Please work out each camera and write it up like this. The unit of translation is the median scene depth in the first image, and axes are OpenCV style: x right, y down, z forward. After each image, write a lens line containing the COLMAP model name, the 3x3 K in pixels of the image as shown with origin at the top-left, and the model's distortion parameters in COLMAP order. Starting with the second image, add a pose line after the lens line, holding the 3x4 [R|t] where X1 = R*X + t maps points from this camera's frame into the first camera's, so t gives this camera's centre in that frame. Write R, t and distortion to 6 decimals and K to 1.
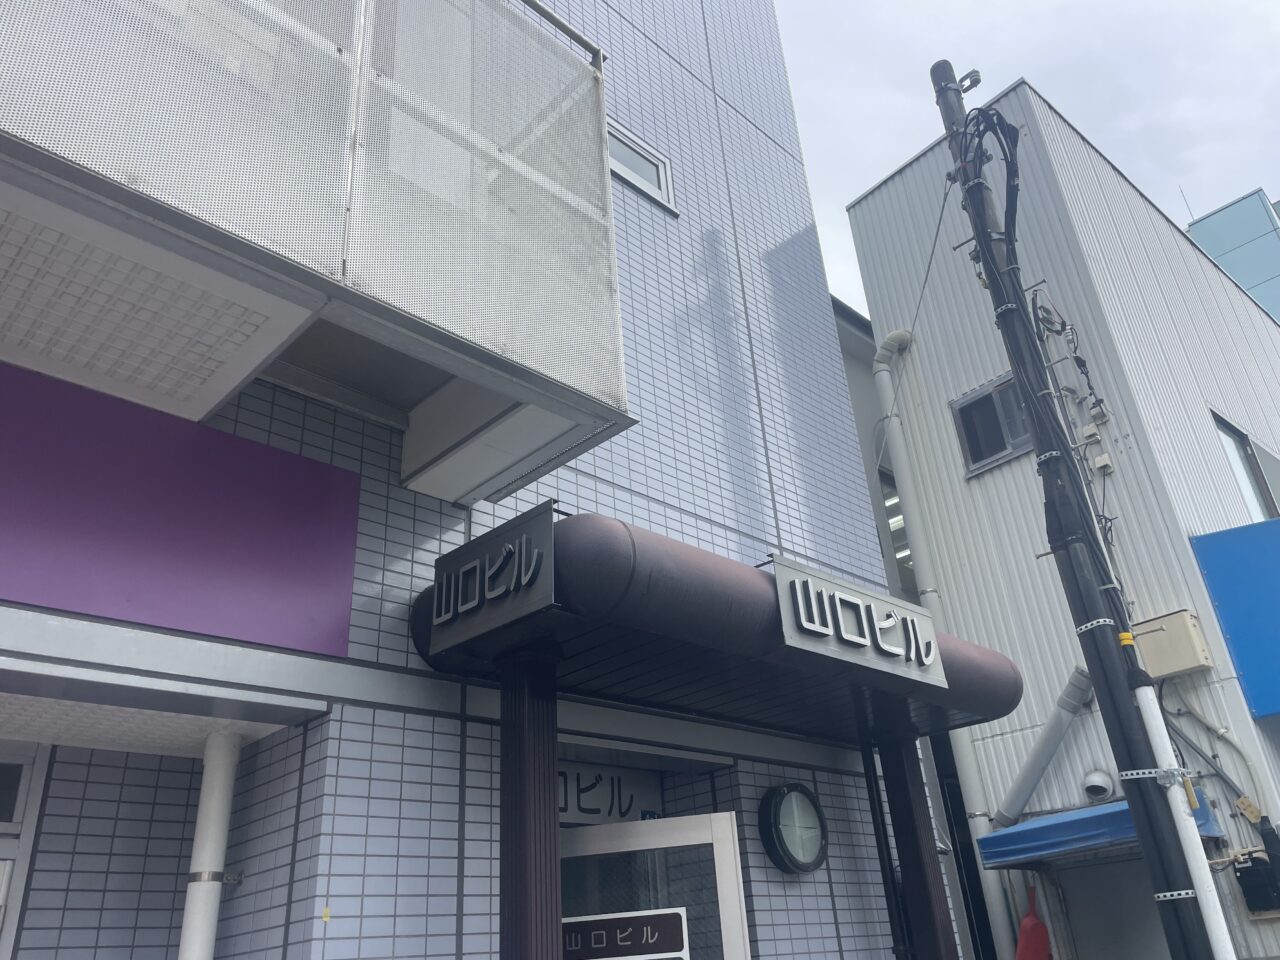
lens RADIAL K [[979.5, 0, 643.7], [0, 979.5, 478.9], [0, 0, 1]] dist [0.074706, -0.089669]
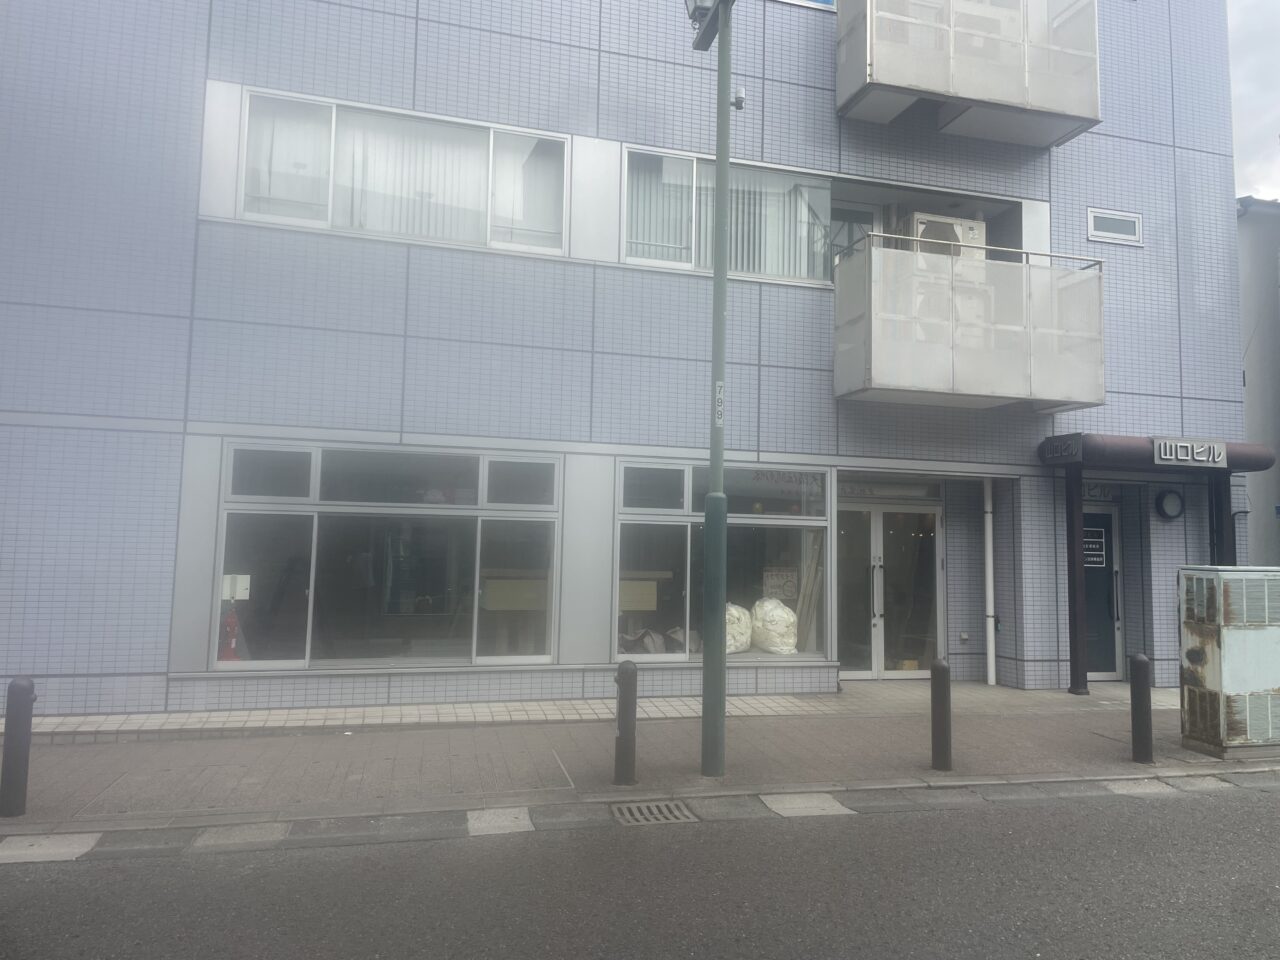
lens RADIAL K [[953.7, 0, 644.4], [0, 953.7, 473.3], [0, 0, 1]] dist [0.011960, -0.000315]
pose [[0.871011, 0.055067, -0.488167, 0.195681], [0.147013, 0.918942, 0.365968, -1.128623], [0.468750, -0.390529, 0.792313, -2.196620]]
